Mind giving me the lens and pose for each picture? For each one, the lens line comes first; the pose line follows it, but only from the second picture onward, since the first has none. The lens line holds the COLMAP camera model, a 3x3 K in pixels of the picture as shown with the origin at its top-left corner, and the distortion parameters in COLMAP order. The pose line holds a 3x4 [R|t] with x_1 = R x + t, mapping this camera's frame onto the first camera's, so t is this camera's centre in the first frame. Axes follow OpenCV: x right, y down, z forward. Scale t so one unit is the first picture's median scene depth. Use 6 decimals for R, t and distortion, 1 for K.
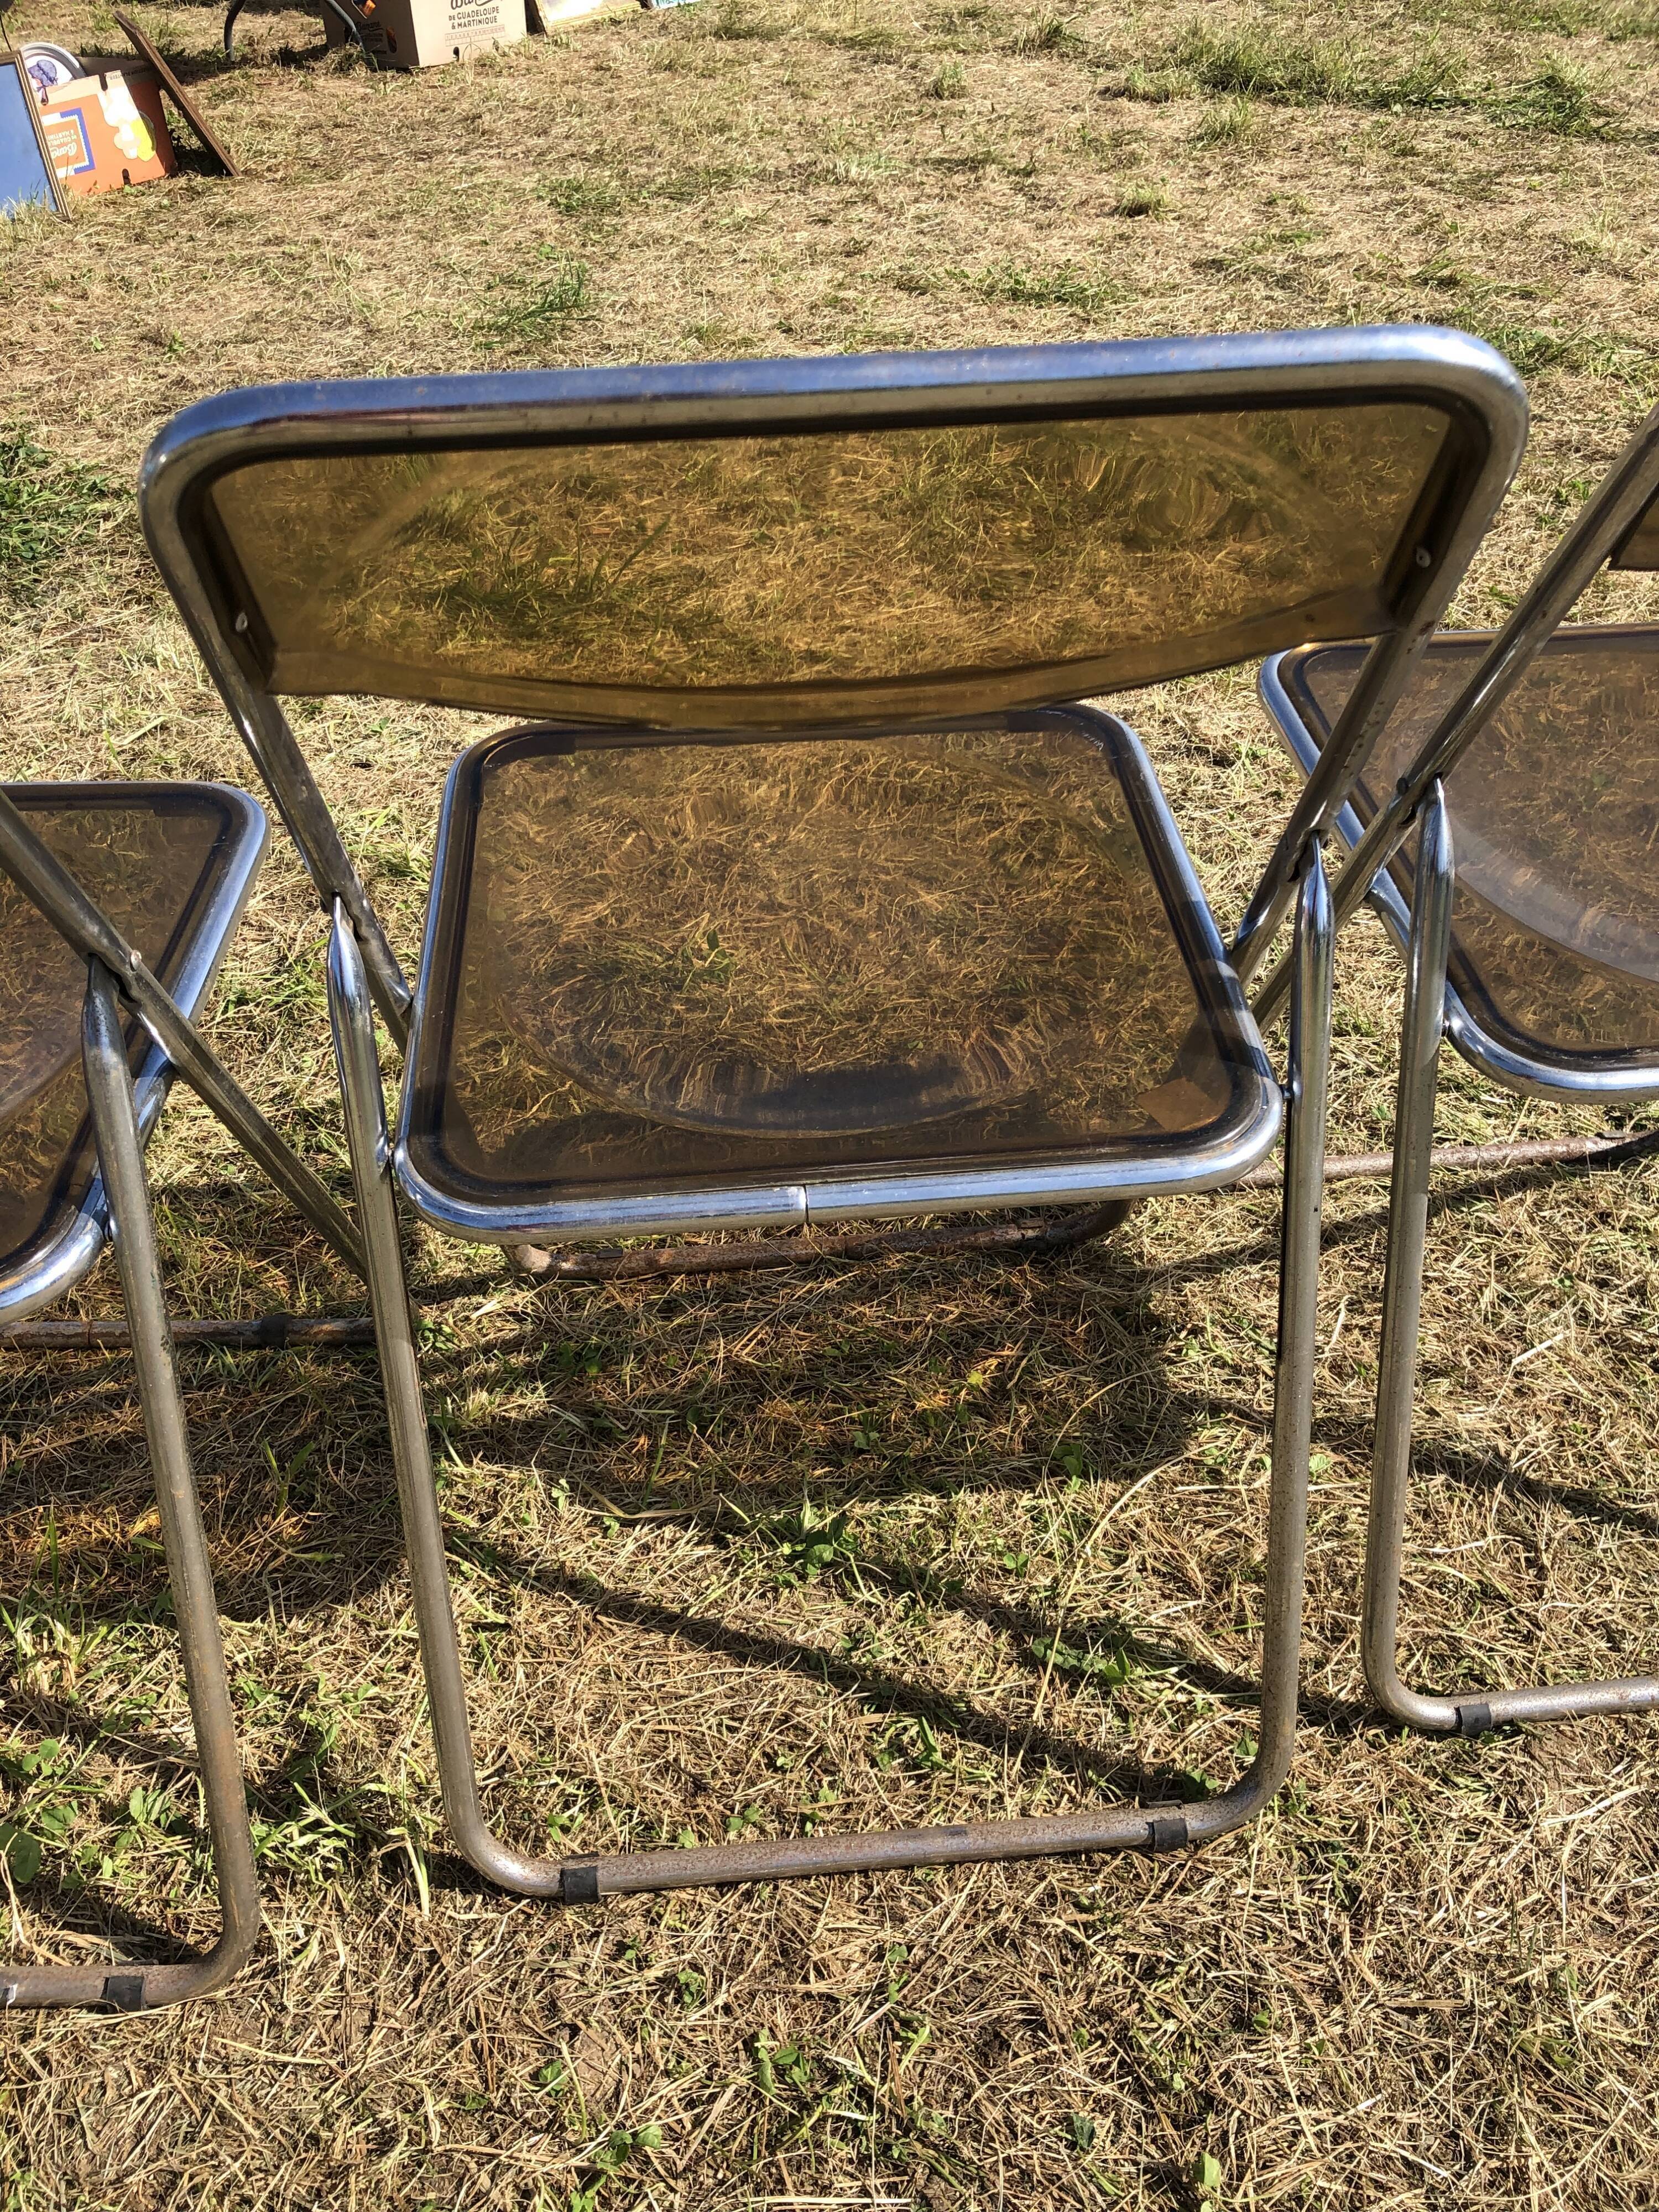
lens RADIAL K [[1664.0, 0, 829.6], [0, 1664.0, 1074.6], [0, 0, 1]] dist [-0.026938, 0.055912]
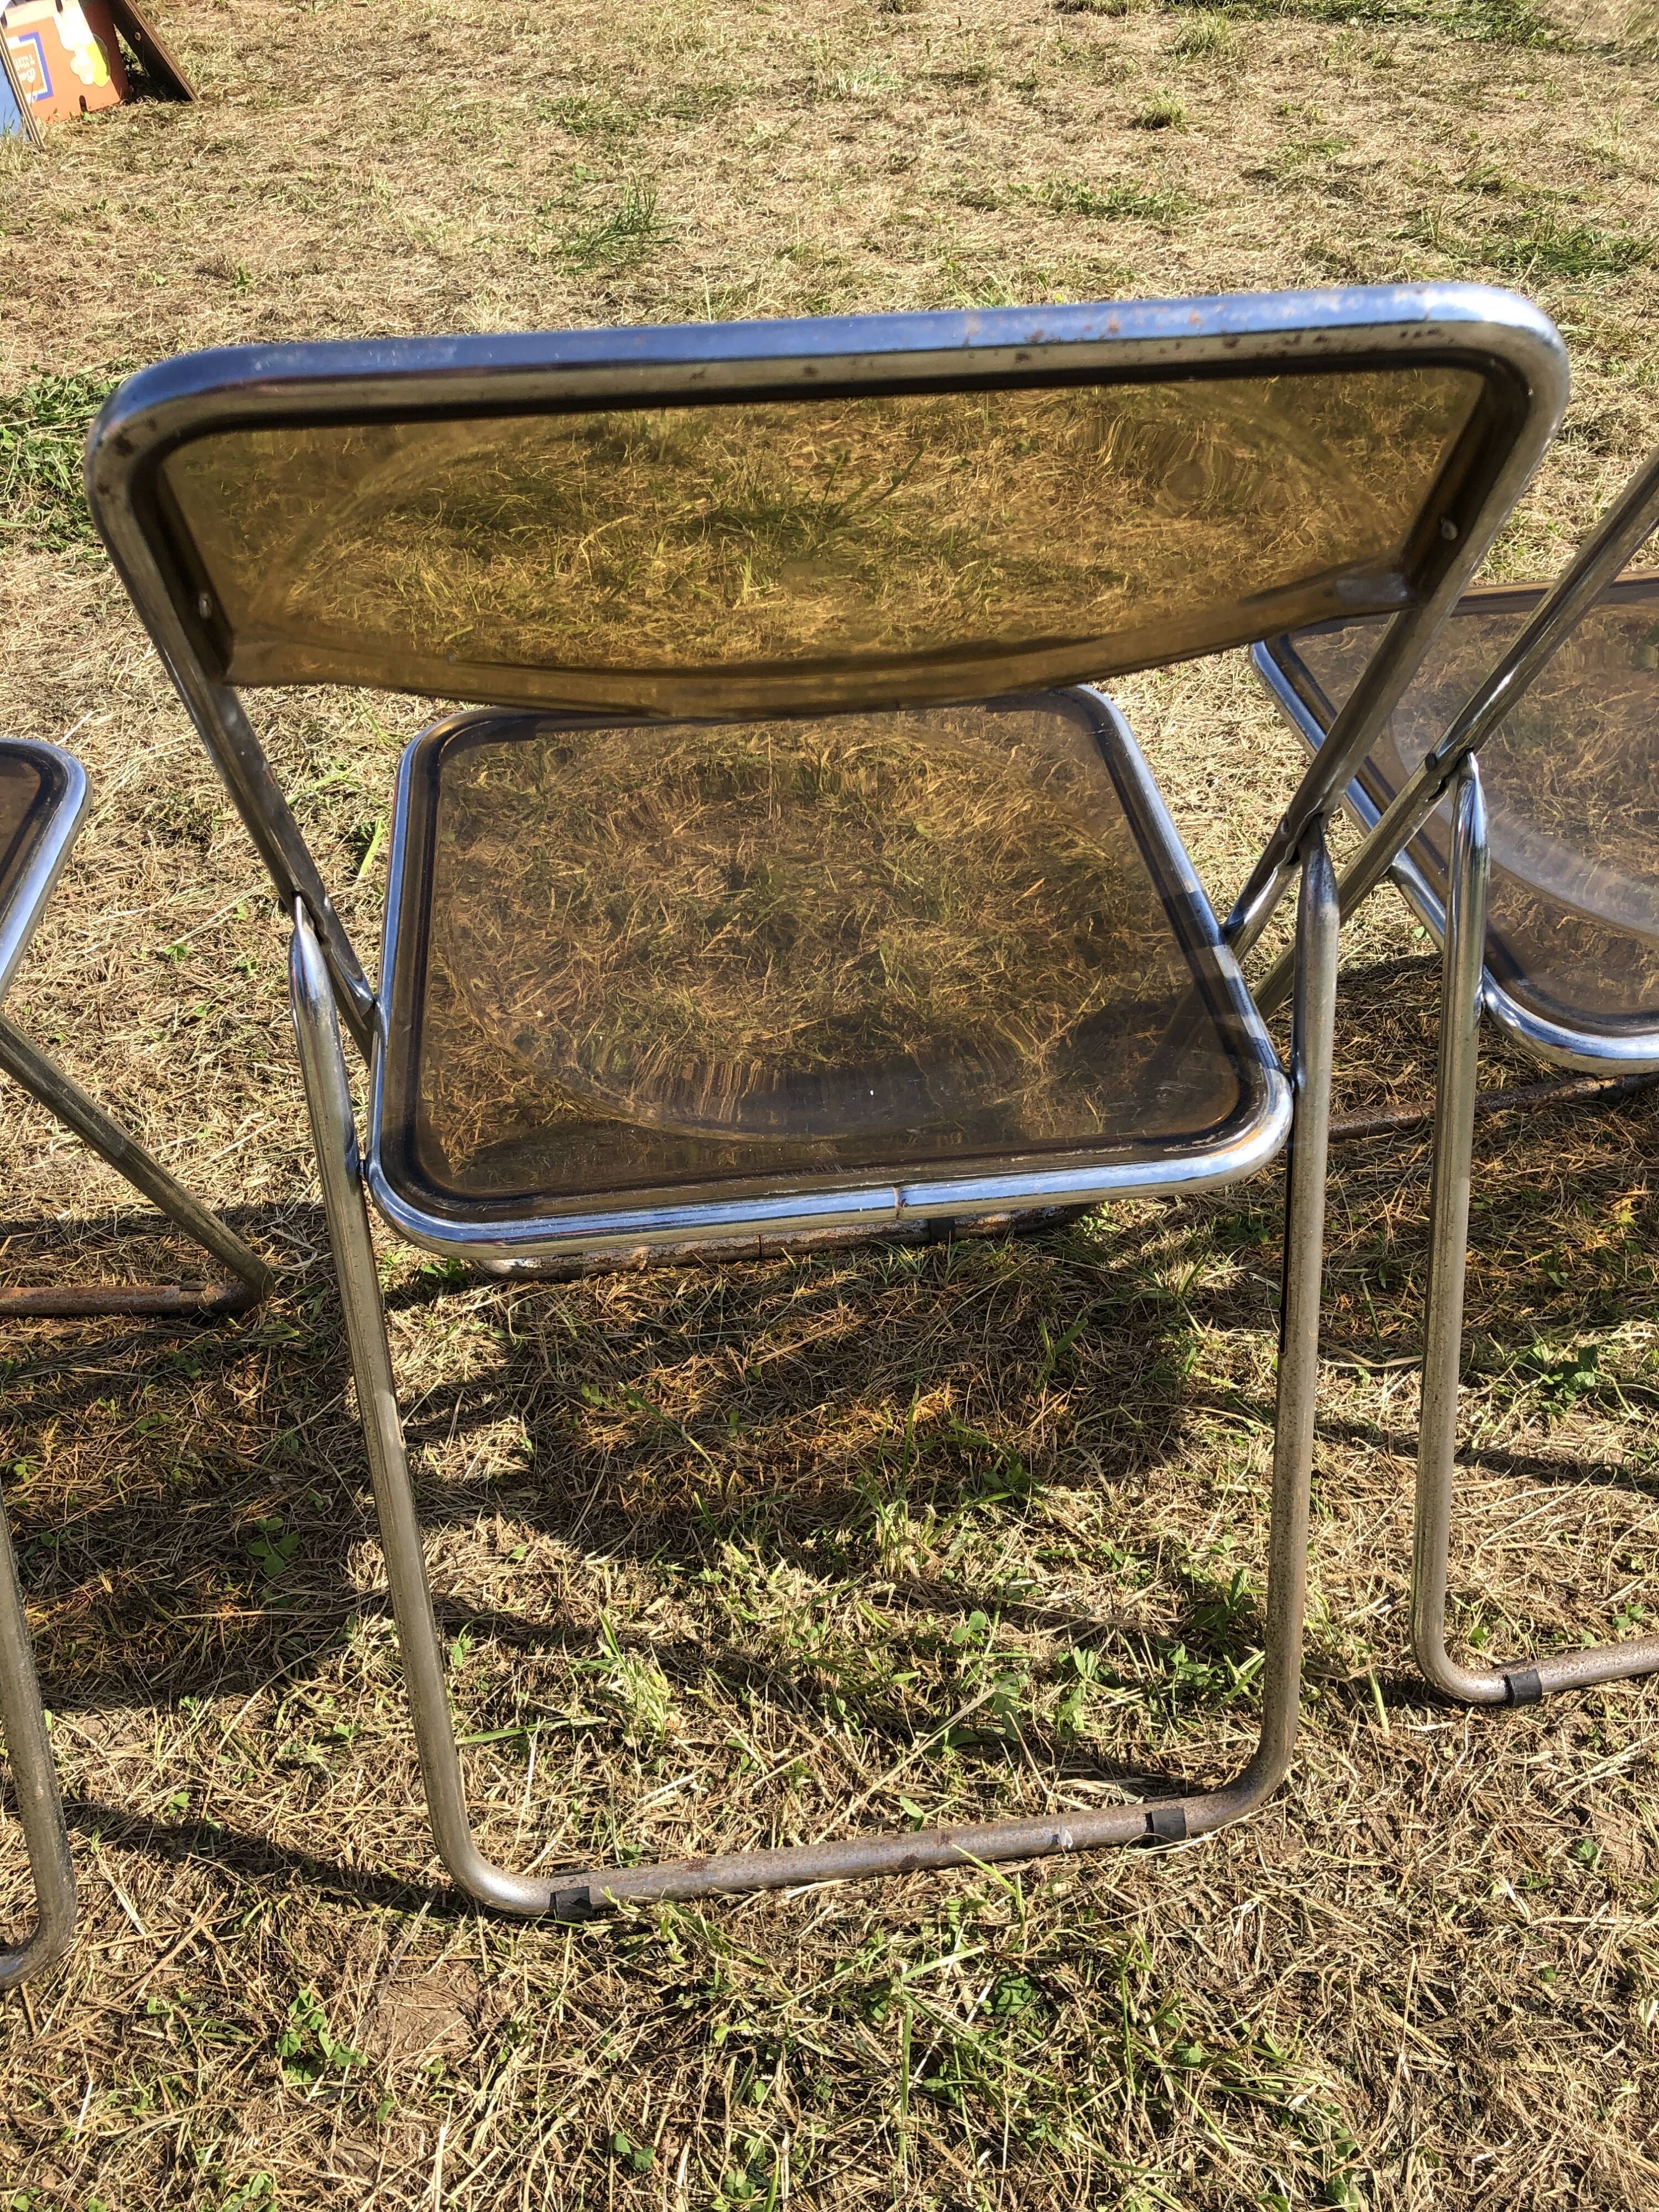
lens RADIAL K [[1842.2, 0, 824.5], [0, 1842.2, 1075.7], [0, 0, 1]] dist [0.048380, -0.063137]
pose [[0.989774, -0.077825, 0.119542, -0.185110], [0.080397, 0.996621, -0.016843, 0.027826], [-0.117828, 0.026282, 0.992686, -0.021806]]
